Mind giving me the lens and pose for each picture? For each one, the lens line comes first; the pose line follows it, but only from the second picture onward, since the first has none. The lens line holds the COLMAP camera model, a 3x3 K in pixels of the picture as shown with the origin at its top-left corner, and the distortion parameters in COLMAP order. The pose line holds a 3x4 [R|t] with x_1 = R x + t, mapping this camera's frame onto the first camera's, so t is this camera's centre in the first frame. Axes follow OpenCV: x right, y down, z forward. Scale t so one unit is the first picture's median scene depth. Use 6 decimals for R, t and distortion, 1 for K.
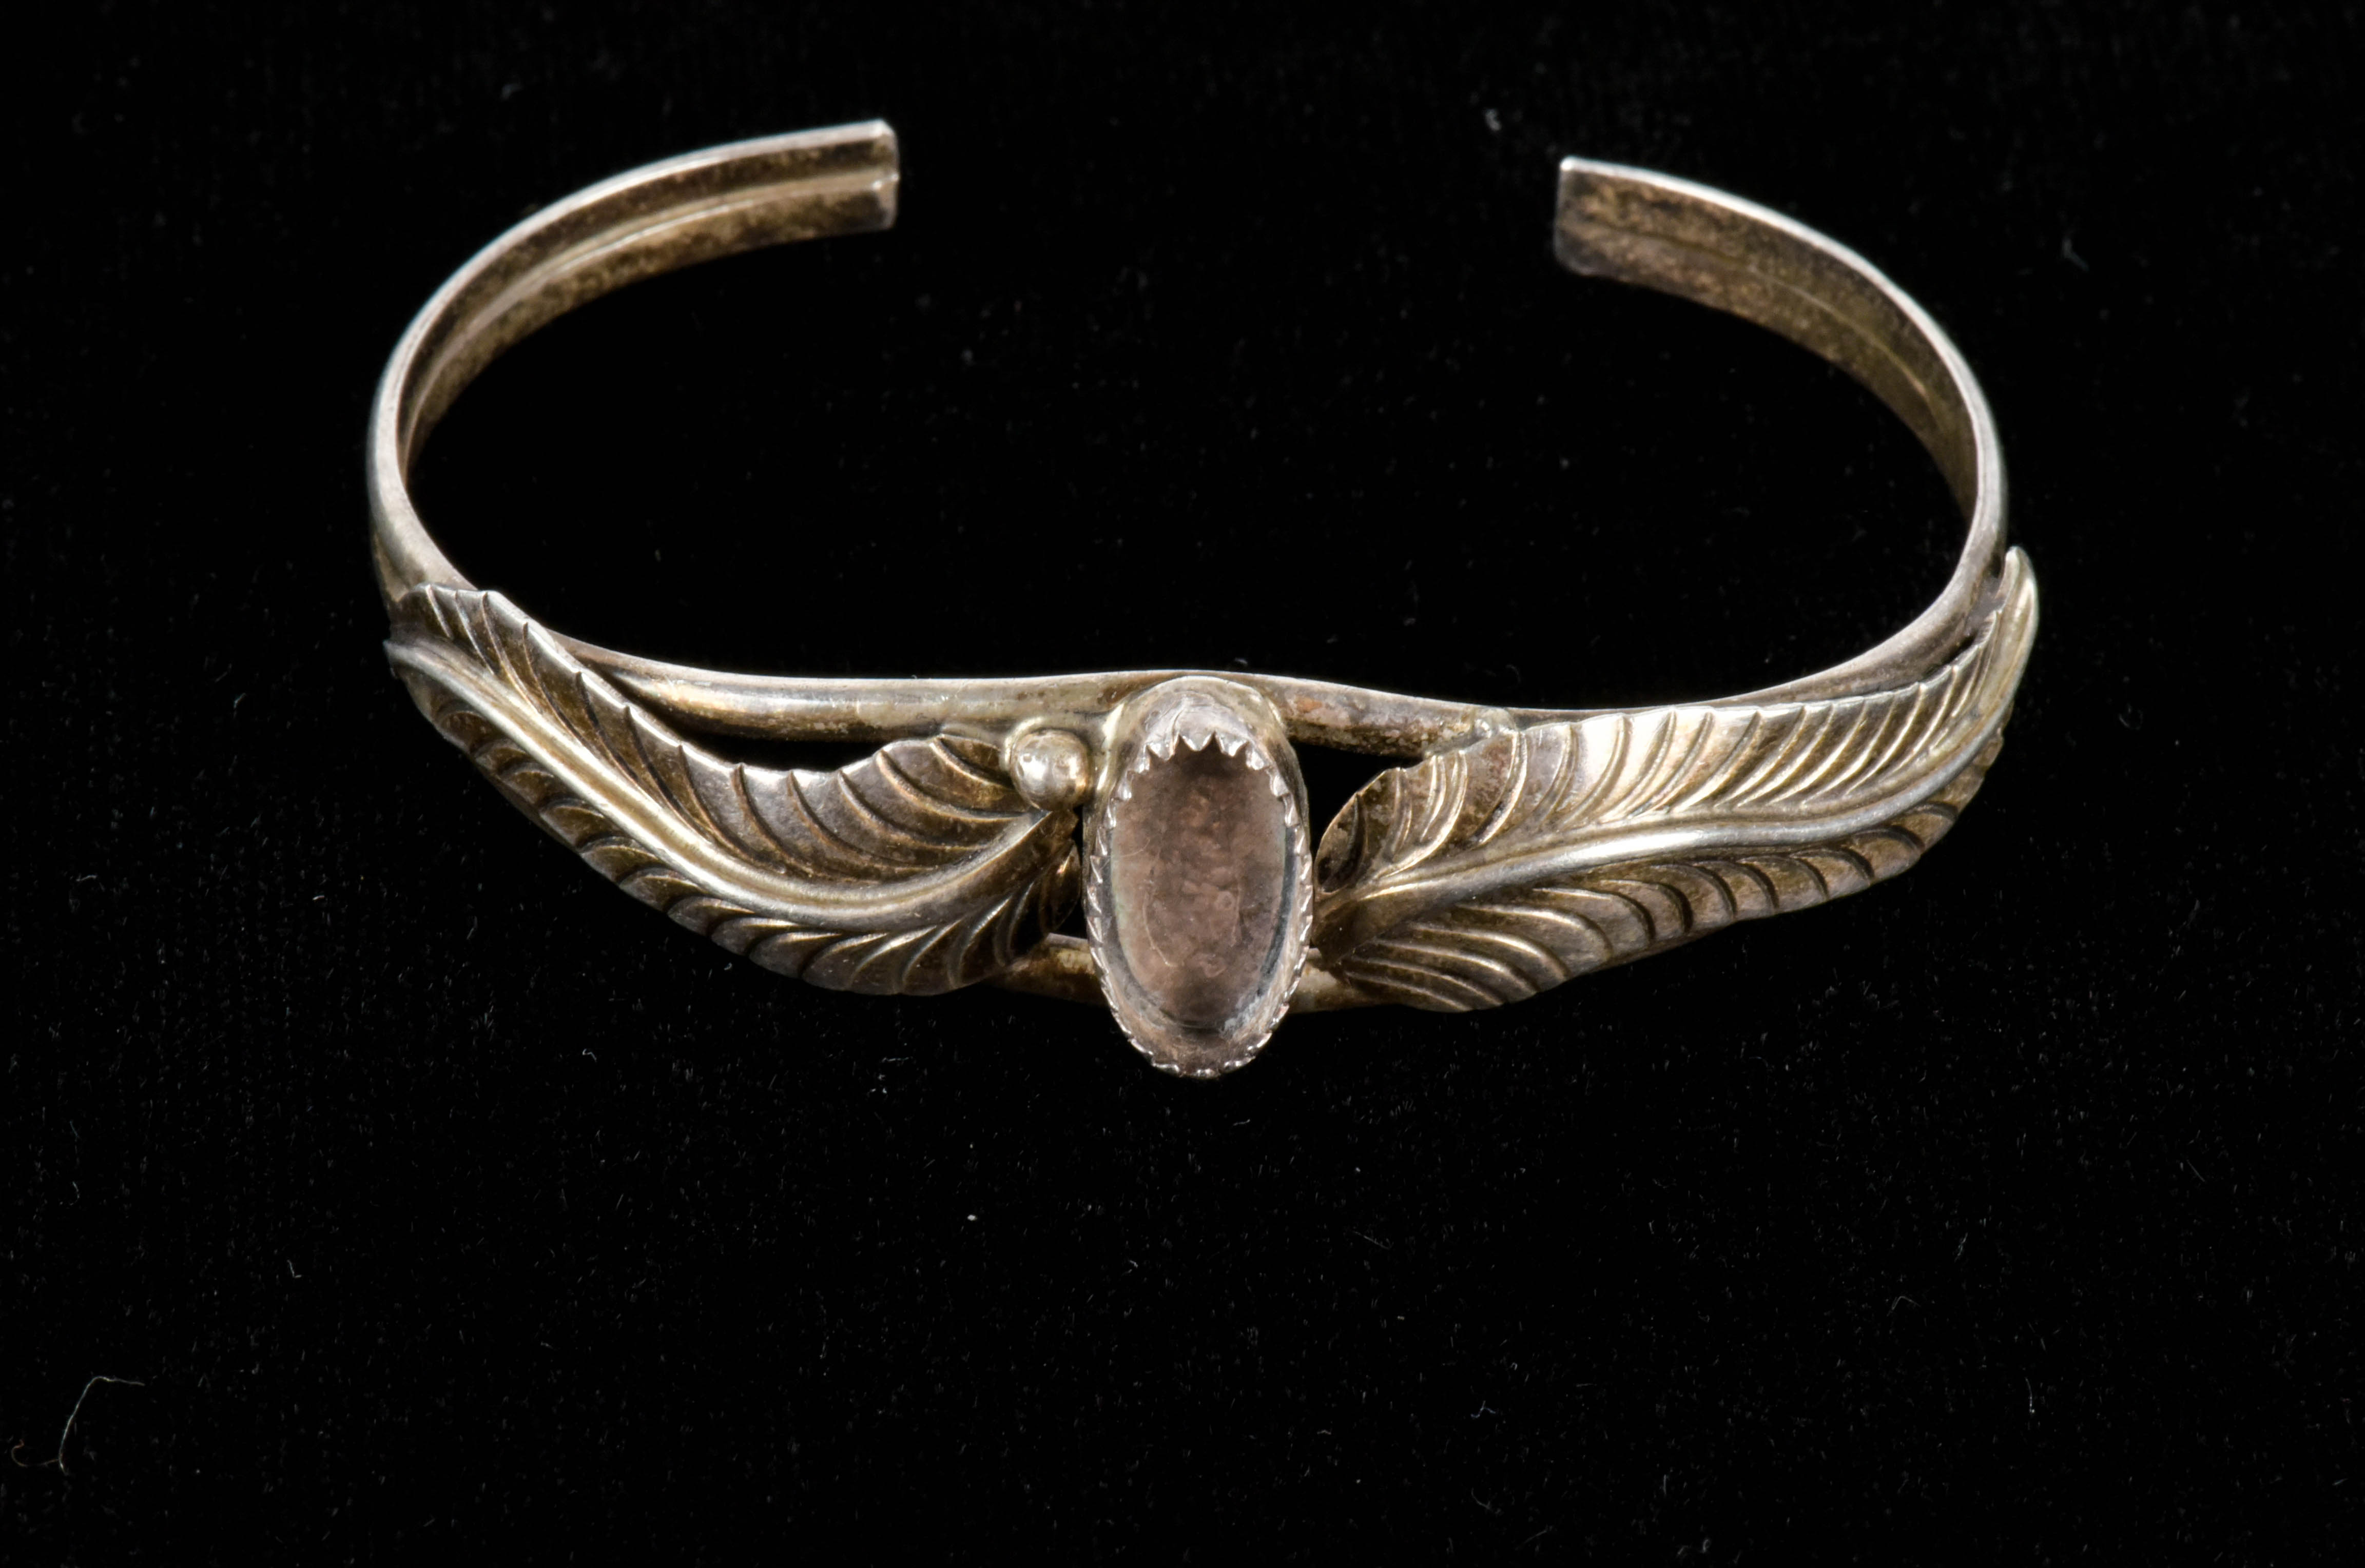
lens RADIAL K [[9672.6, 0, 1184.4], [0, 9672.6, 780.8], [0, 0, 1]] dist [0.054242, 0.000000]
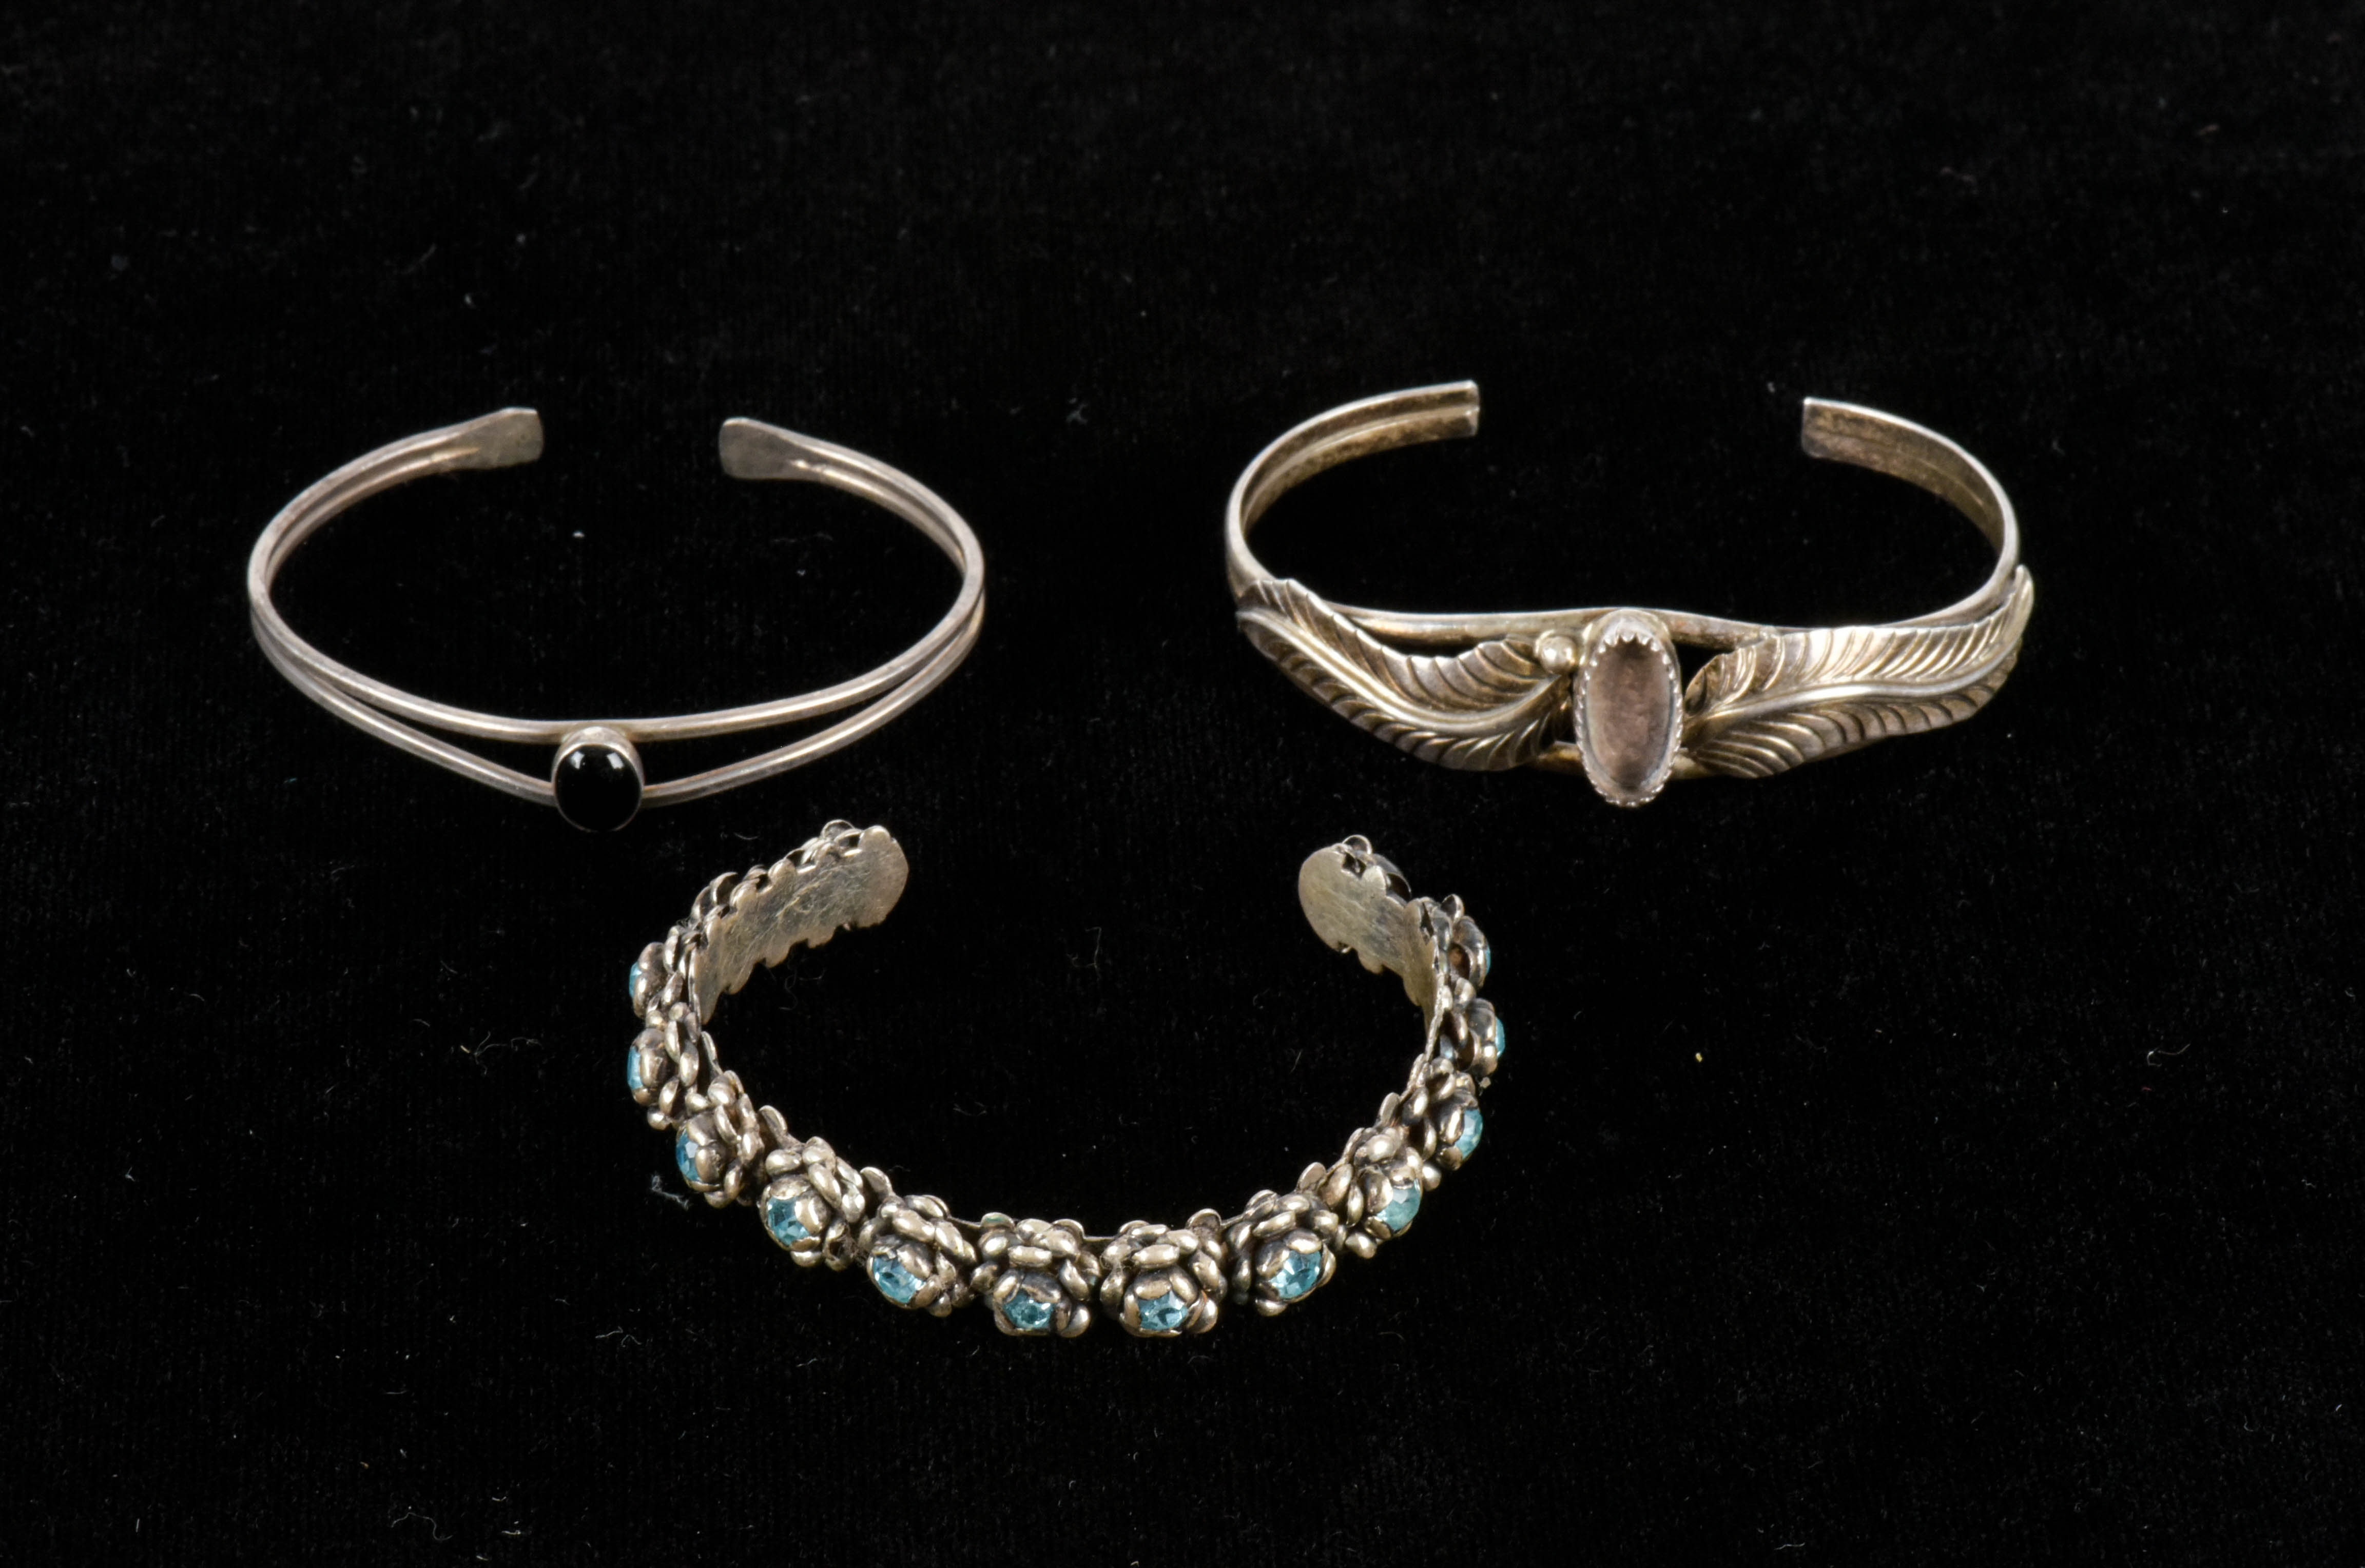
lens RADIAL K [[9672.6, 0, 1182.1], [0, 9672.6, 785.2], [0, 0, 1]] dist [0.054242, 0.000000]
pose [[0.999198, -0.001341, -0.040020, -0.011052], [-0.003322, 0.993217, -0.116229, 0.265434], [0.039904, 0.116269, 0.992416, -1.064925]]
